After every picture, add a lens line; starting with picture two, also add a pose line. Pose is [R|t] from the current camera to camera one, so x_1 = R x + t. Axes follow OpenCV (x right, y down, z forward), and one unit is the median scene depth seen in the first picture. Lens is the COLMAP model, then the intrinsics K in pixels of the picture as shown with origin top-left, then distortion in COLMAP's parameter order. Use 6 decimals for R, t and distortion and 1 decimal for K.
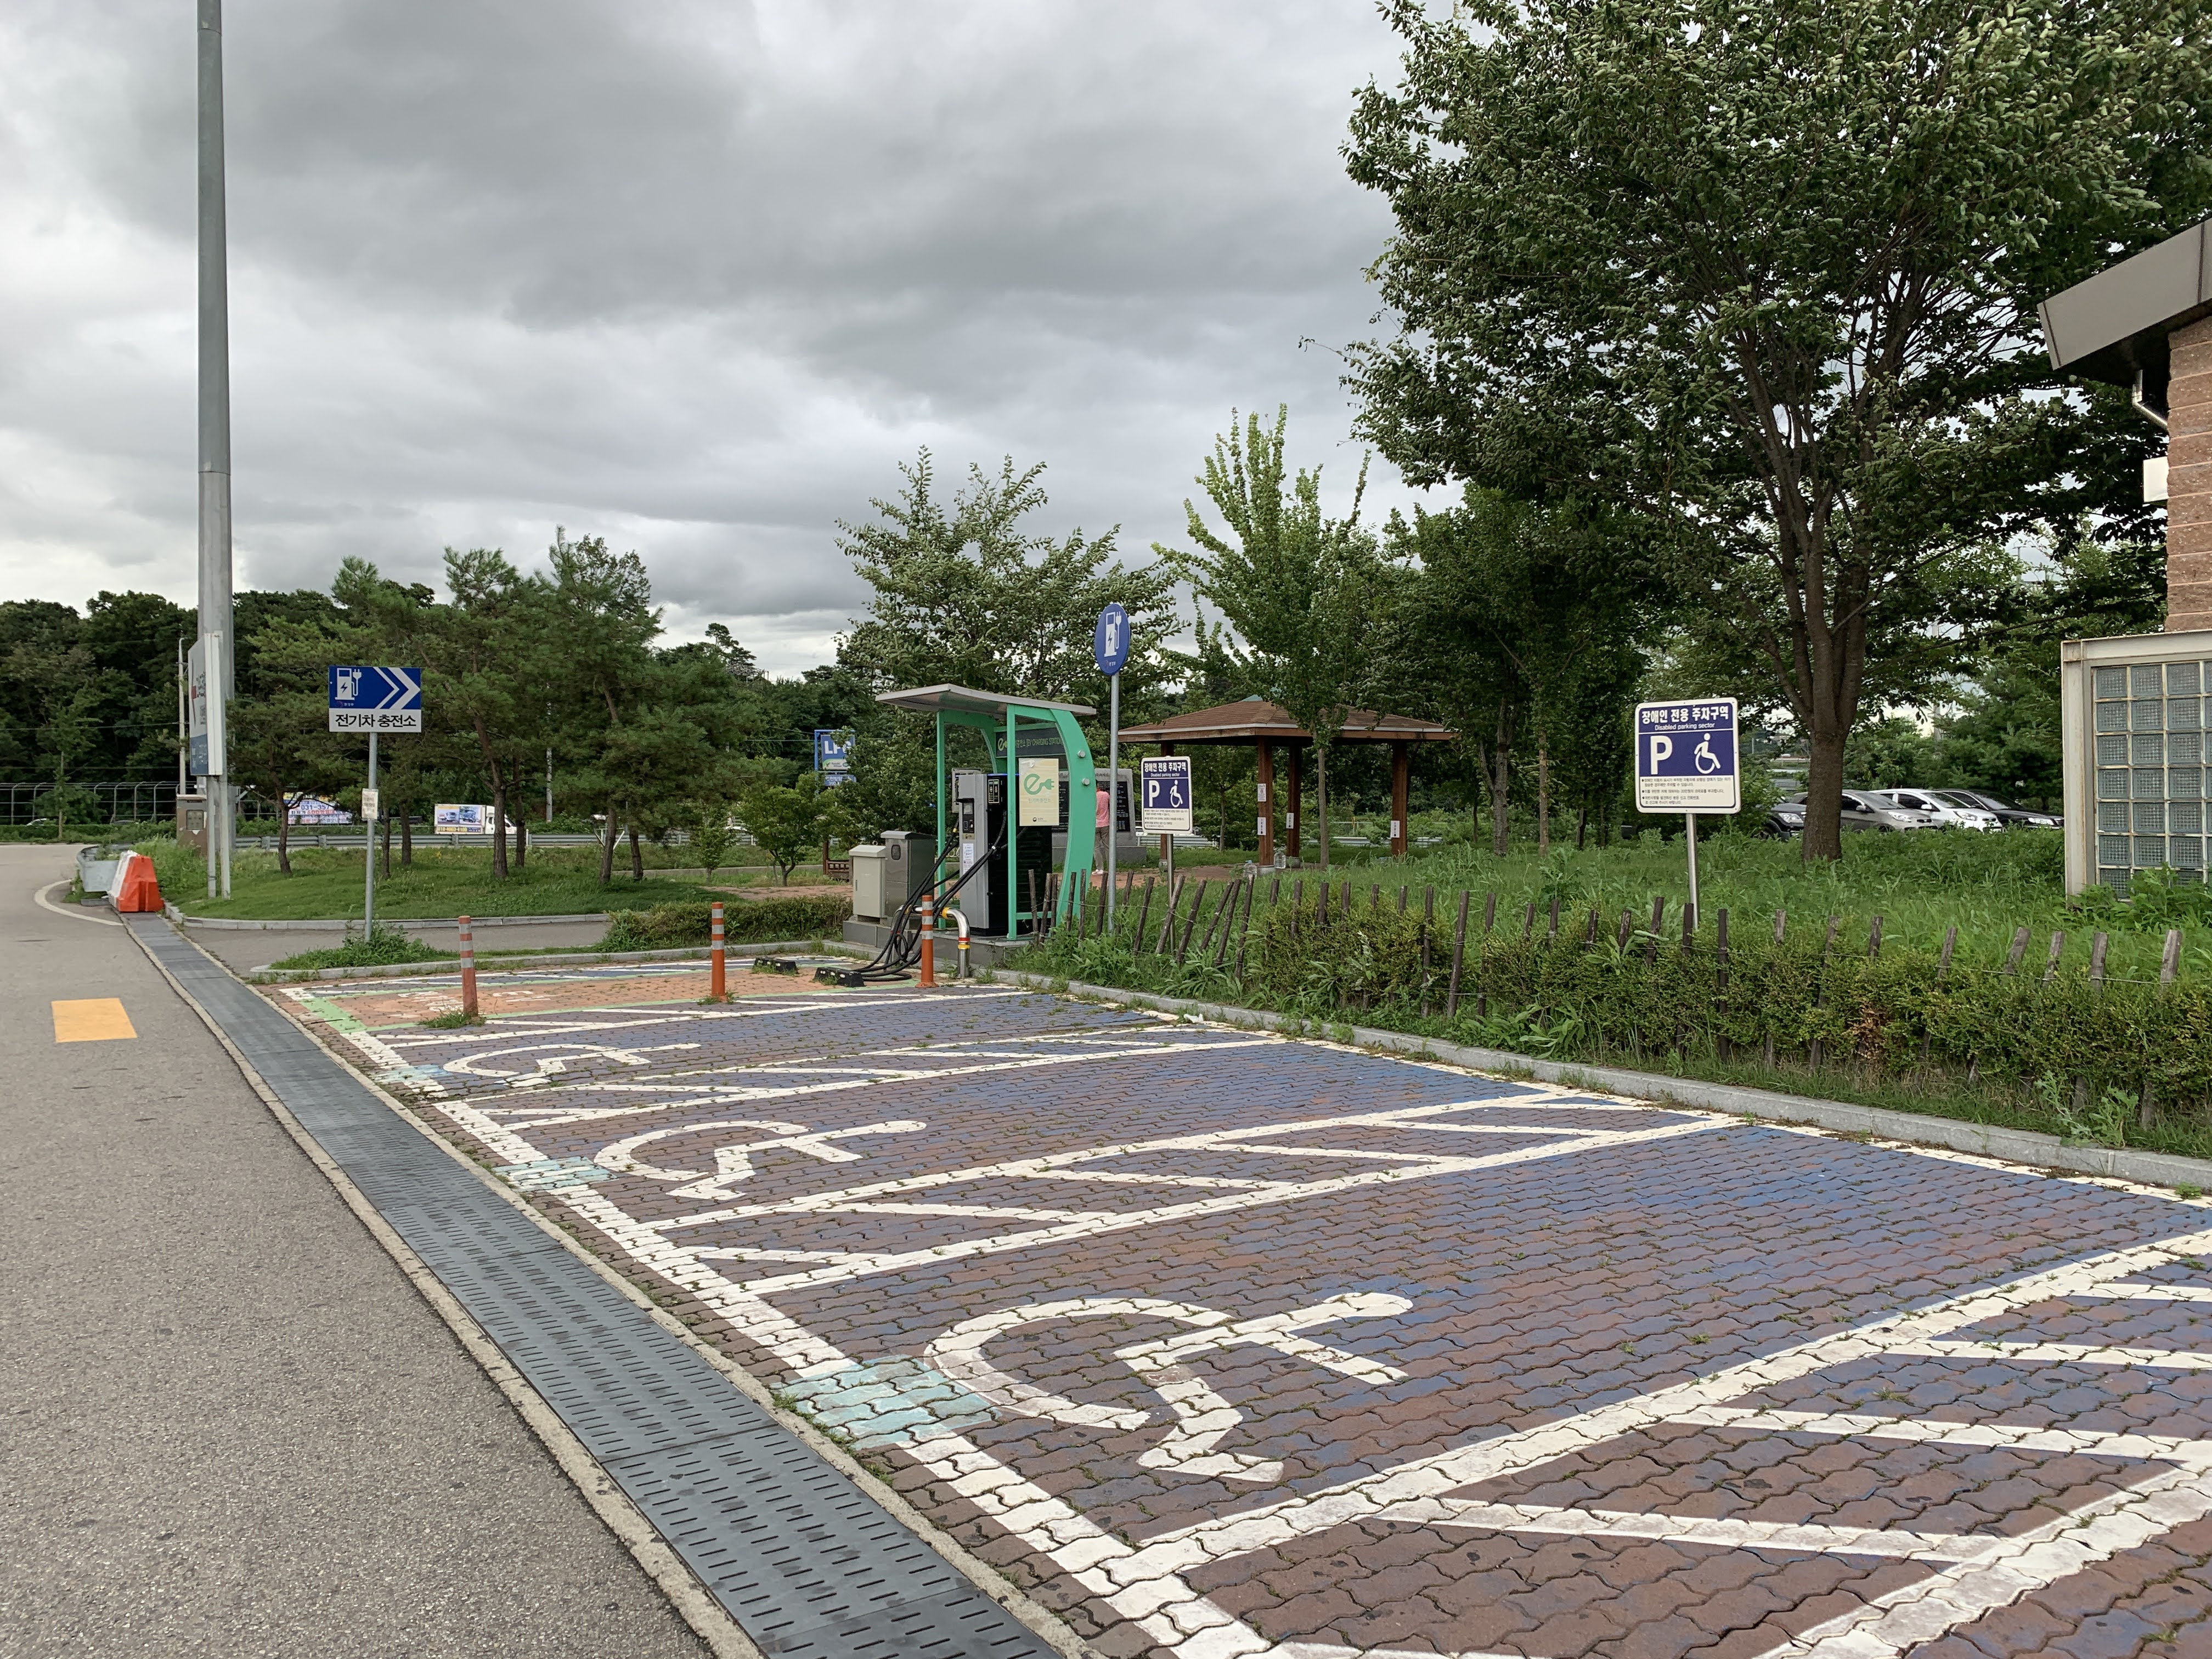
lens RADIAL K [[1706.0, 0, 1106.3], [0, 1706.0, 824.4], [0, 0, 1]] dist [-0.006699, -0.008370]
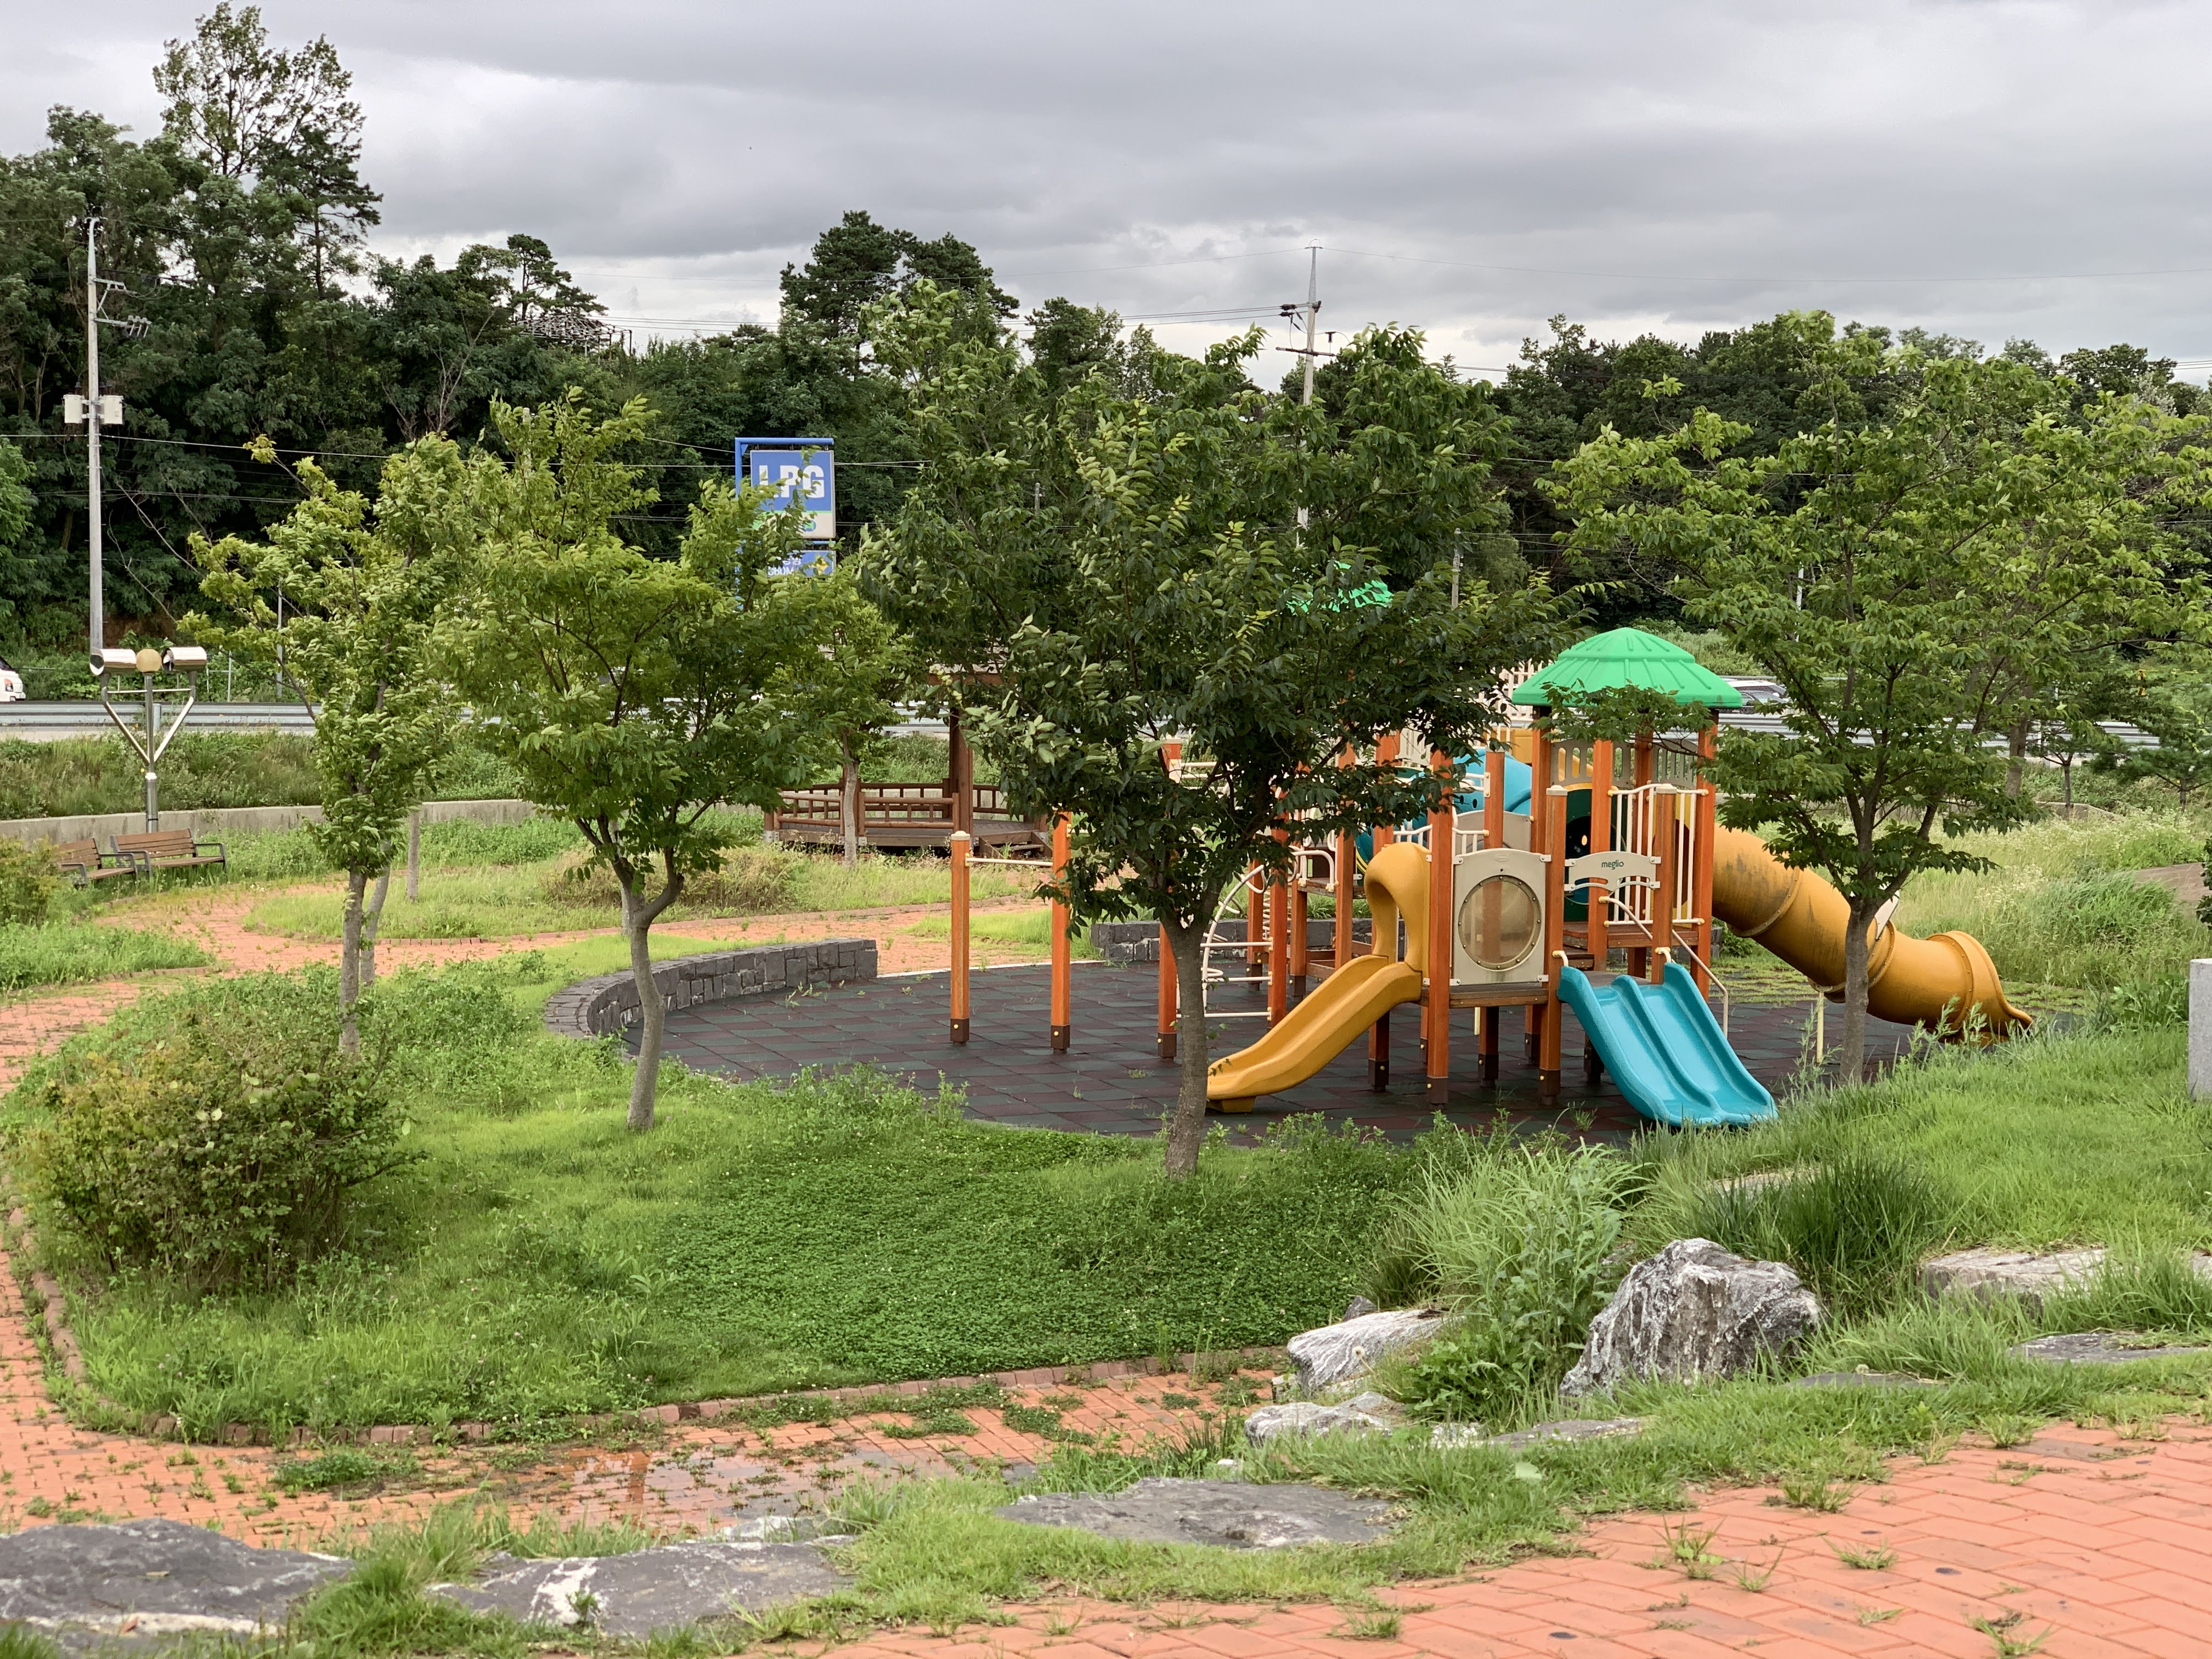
lens RADIAL K [[3342.3, 0, 1106.0], [0, 3342.3, 829.7], [0, 0, 1]] dist [-0.004871, 0.000000]
pose [[0.998362, 0.016306, -0.054831, -0.024530], [-0.013576, 0.998667, 0.049803, -0.002307], [0.055570, -0.048977, 0.997253, 0.134860]]
